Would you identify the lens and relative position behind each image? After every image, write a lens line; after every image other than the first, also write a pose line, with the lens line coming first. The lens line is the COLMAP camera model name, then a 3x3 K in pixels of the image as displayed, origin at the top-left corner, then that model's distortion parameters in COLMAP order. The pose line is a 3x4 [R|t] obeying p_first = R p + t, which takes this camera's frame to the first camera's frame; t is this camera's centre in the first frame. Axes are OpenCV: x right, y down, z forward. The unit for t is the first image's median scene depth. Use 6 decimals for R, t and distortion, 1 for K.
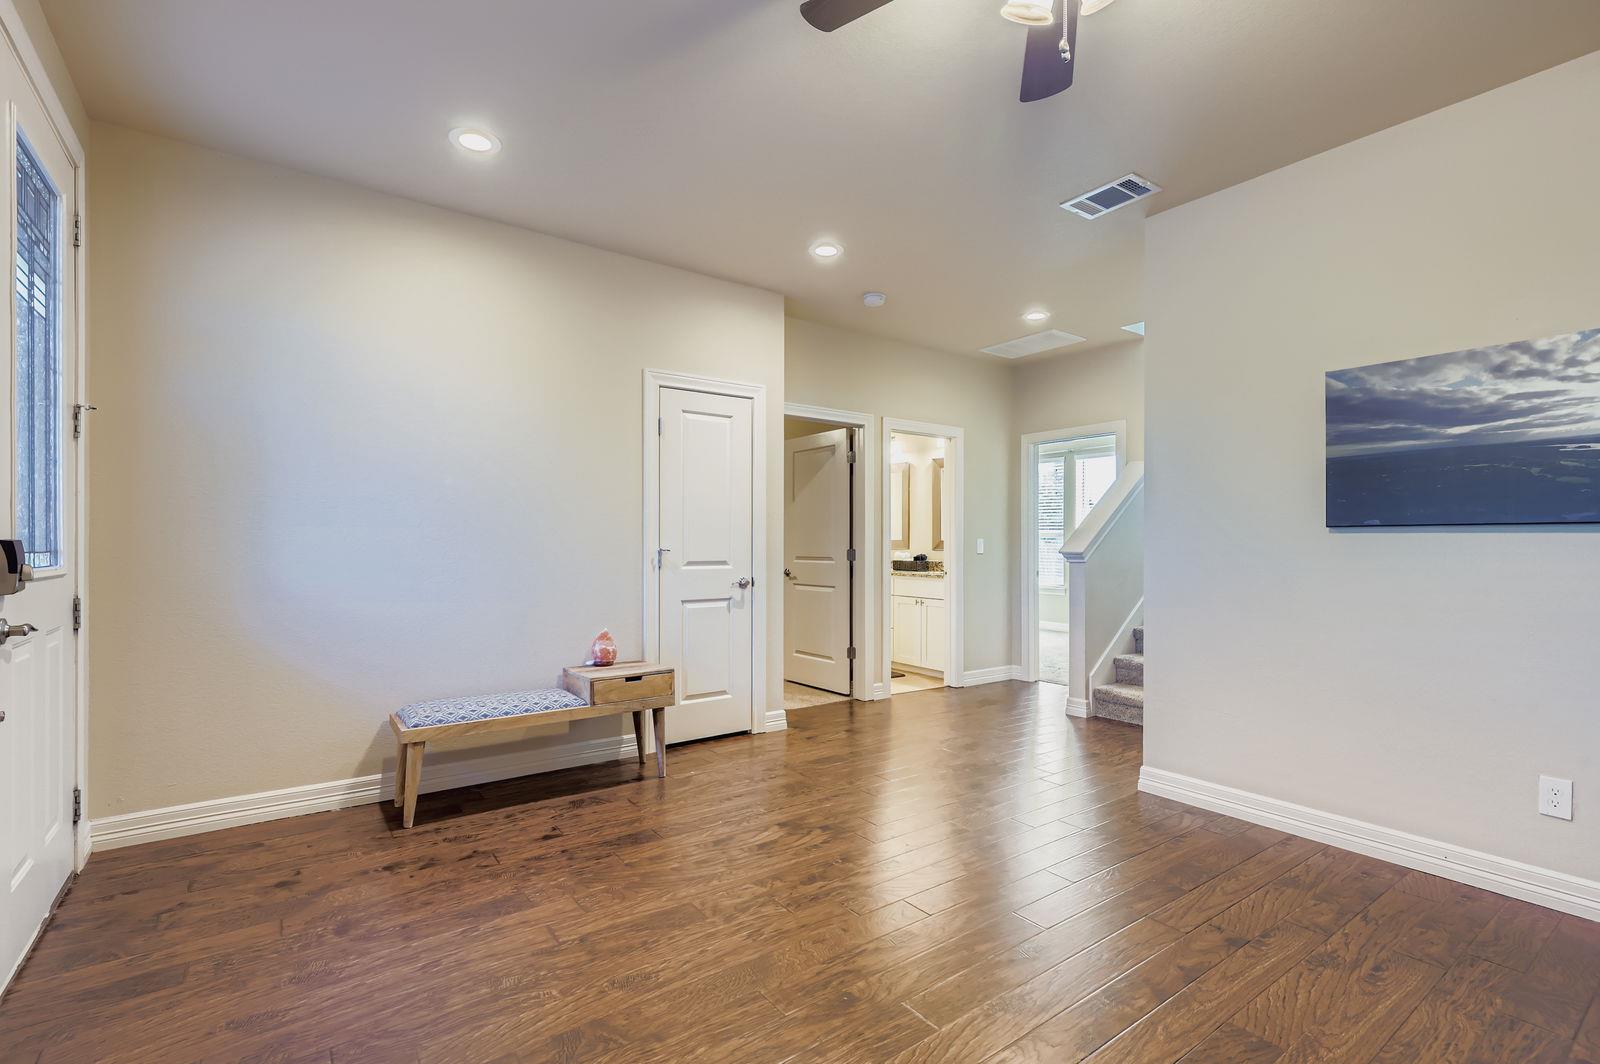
lens RADIAL K [[726.9, 0, 800.0], [0, 726.9, 540.2], [0, 0, 1]] dist [0.003172, -0.001033]
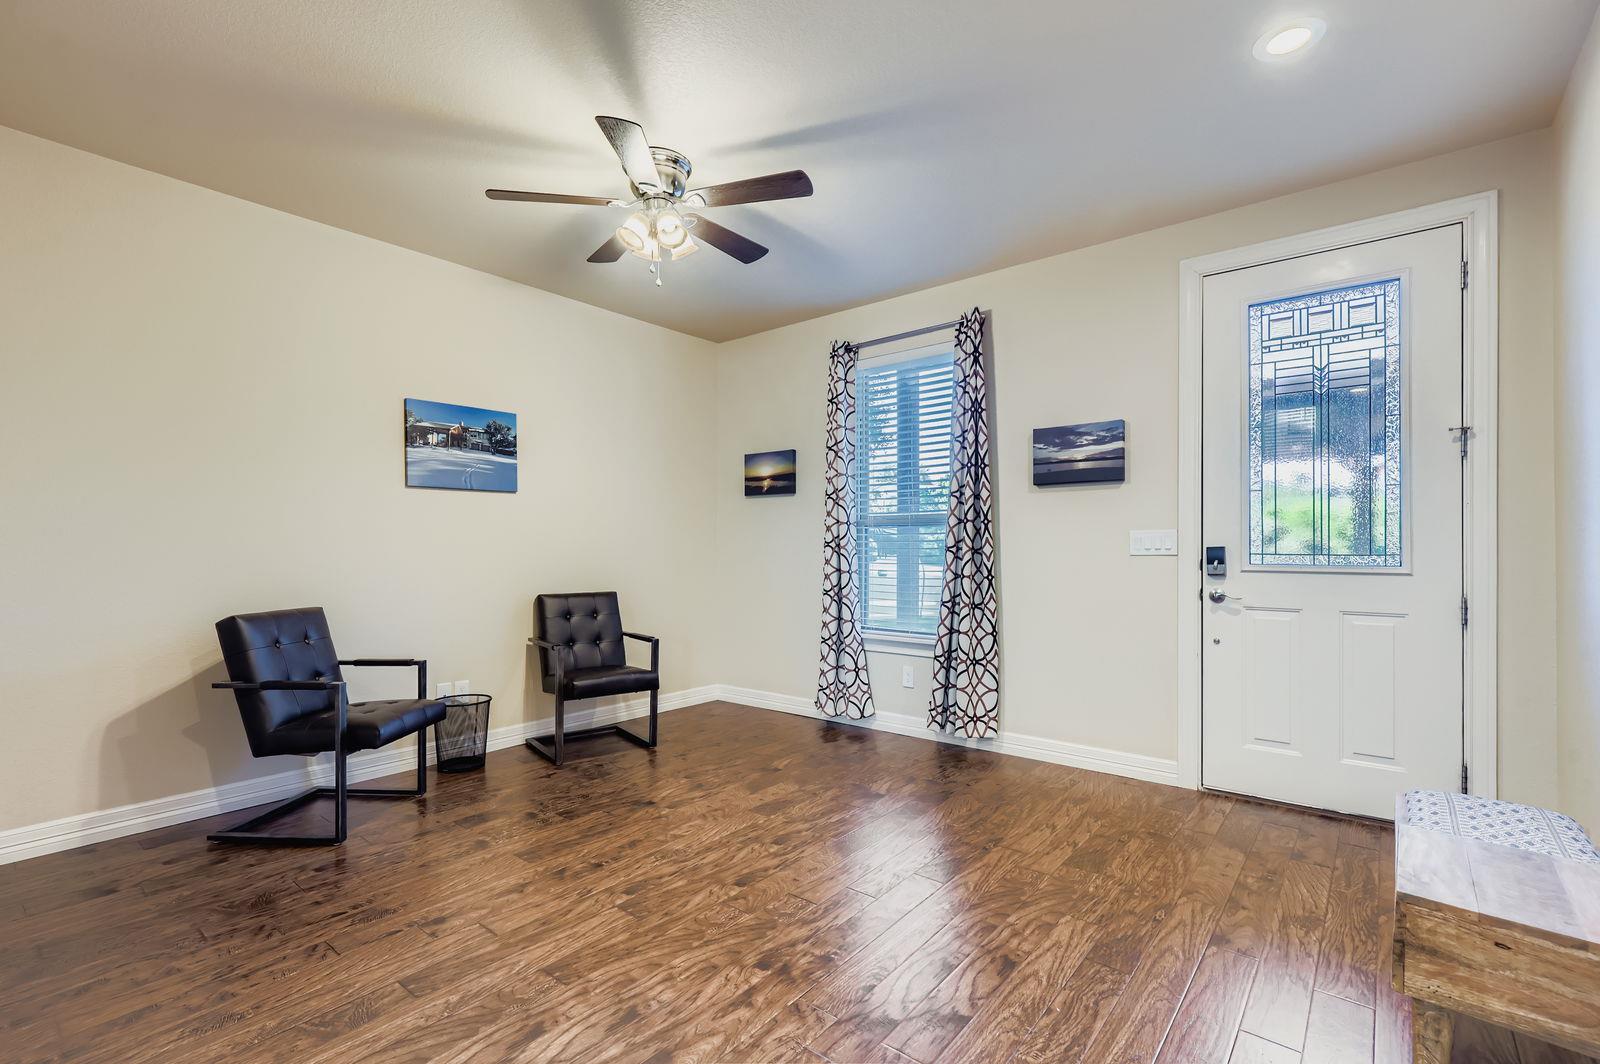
lens RADIAL K [[726.9, 0, 795.8], [0, 726.9, 538.4], [0, 0, 1]] dist [0.003172, -0.001033]
pose [[-0.969860, -0.006613, -0.243571, 0.350480], [-0.002235, 0.999831, -0.018248, 0.011684], [0.243651, -0.017154, -0.969711, 2.152294]]
